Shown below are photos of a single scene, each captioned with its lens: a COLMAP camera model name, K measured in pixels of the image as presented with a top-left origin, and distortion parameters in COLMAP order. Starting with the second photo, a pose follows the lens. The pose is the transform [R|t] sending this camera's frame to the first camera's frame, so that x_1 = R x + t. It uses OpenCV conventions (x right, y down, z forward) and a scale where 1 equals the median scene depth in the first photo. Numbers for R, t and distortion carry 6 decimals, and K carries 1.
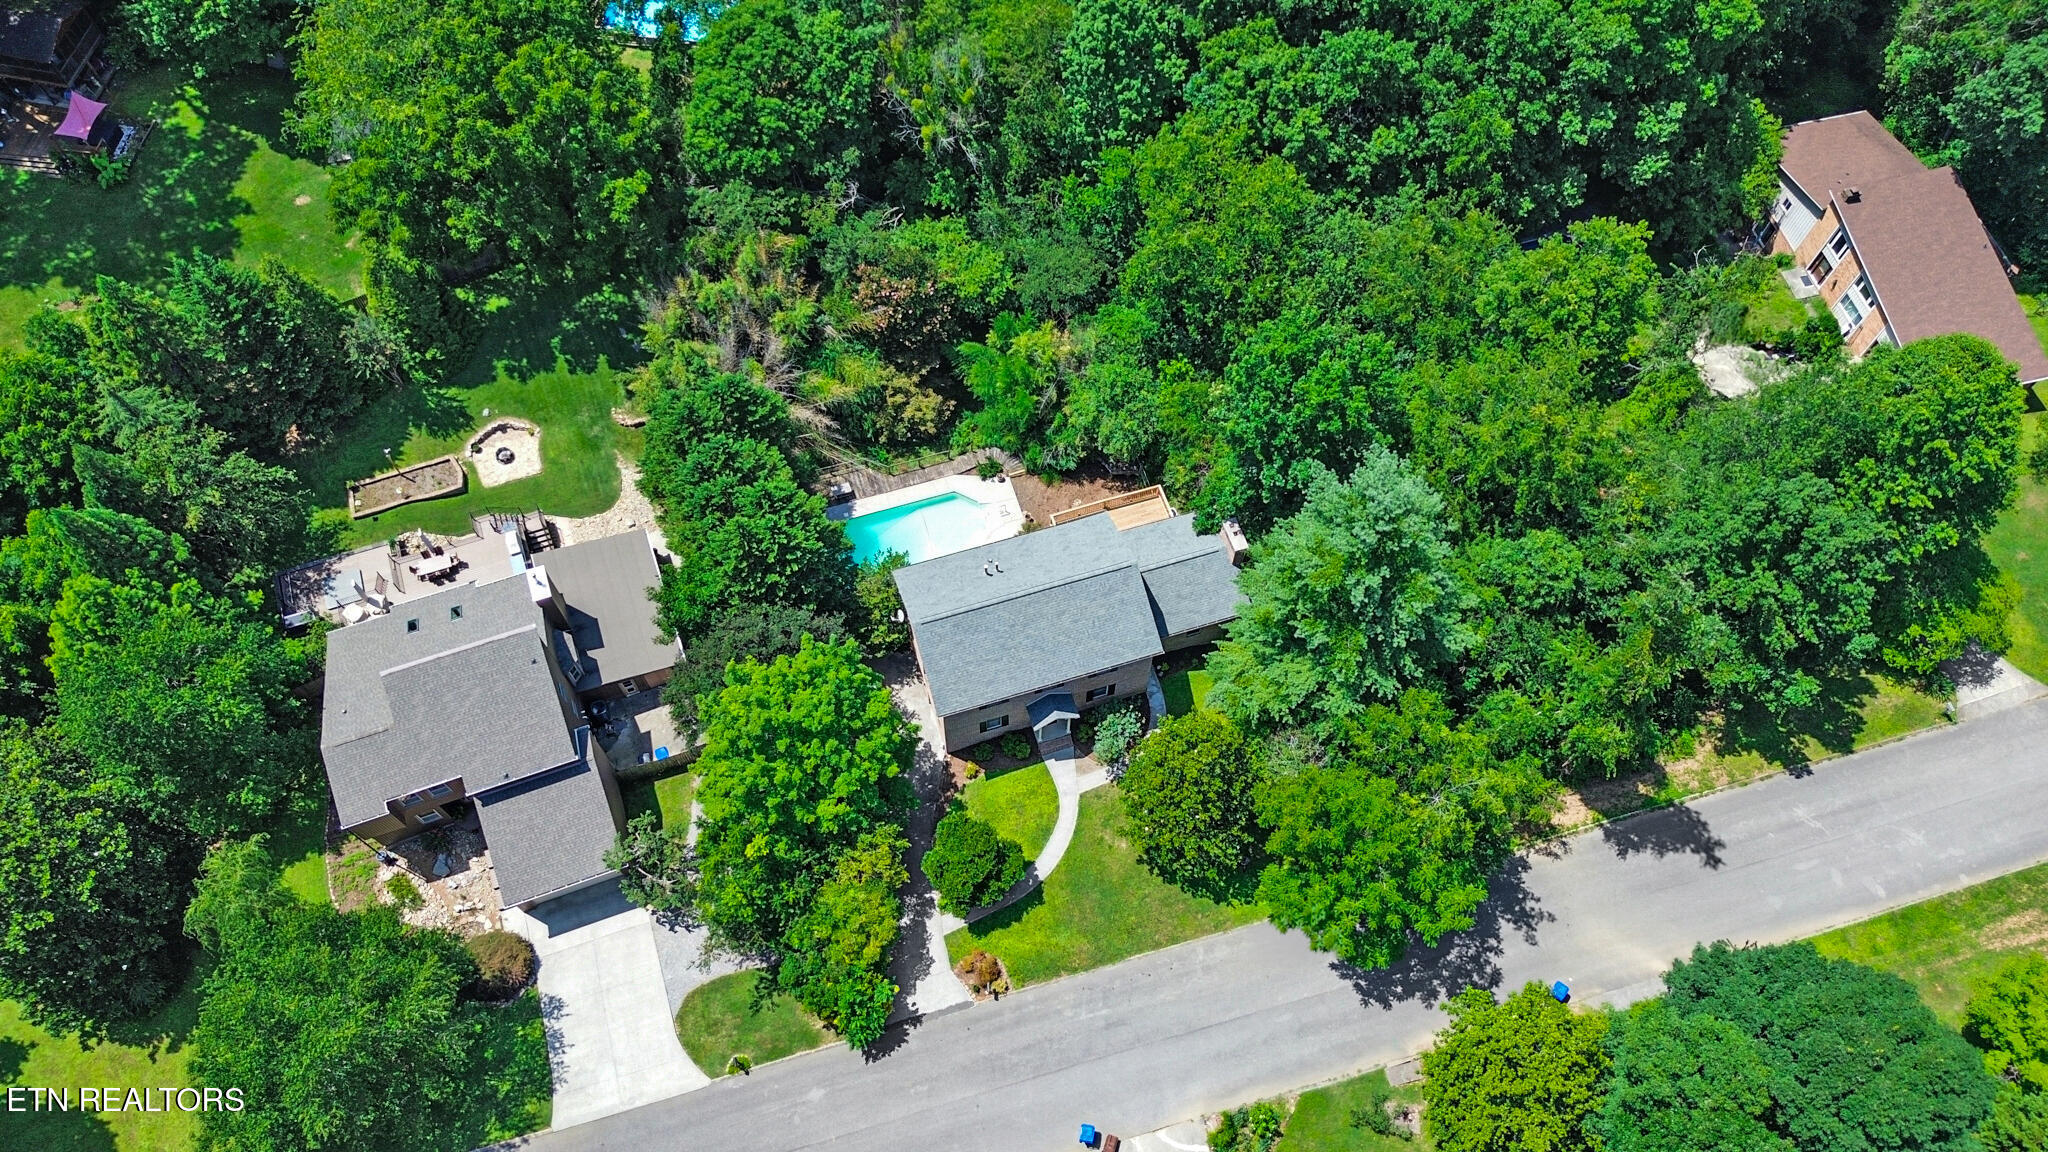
lens RADIAL K [[1475.1, 0, 1069.7], [0, 1475.1, 544.6], [0, 0, 1]] dist [0.029722, -0.039150]
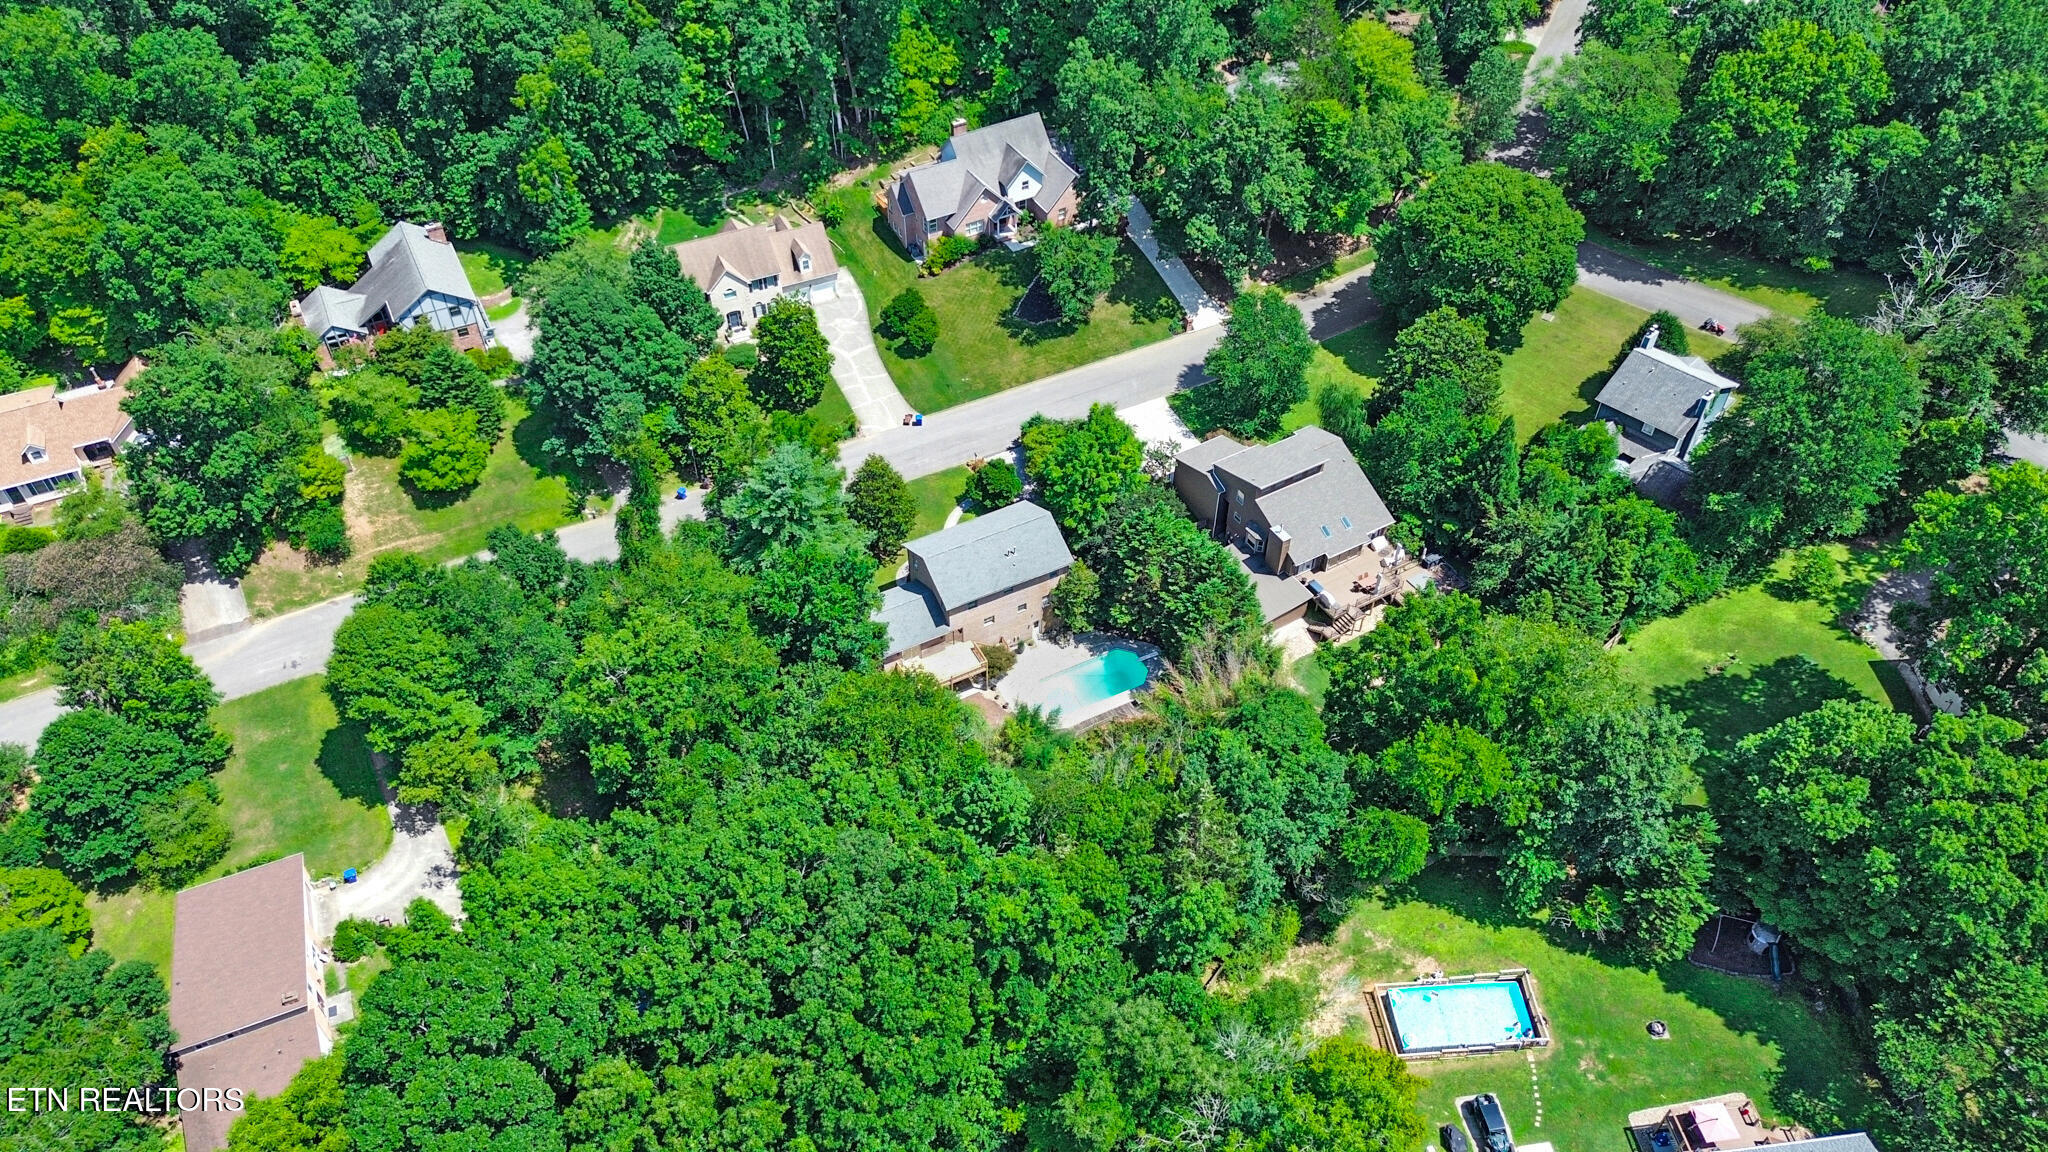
lens RADIAL K [[1474.9, 0, 991.4], [0, 1474.9, 573.5], [0, 0, 1]] dist [0.045292, -0.039833]
pose [[-0.988508, 0.099082, -0.114170, 0.147233], [-0.137373, -0.273555, 0.951996, -1.447046], [0.063094, 0.956739, 0.284023, 0.528208]]
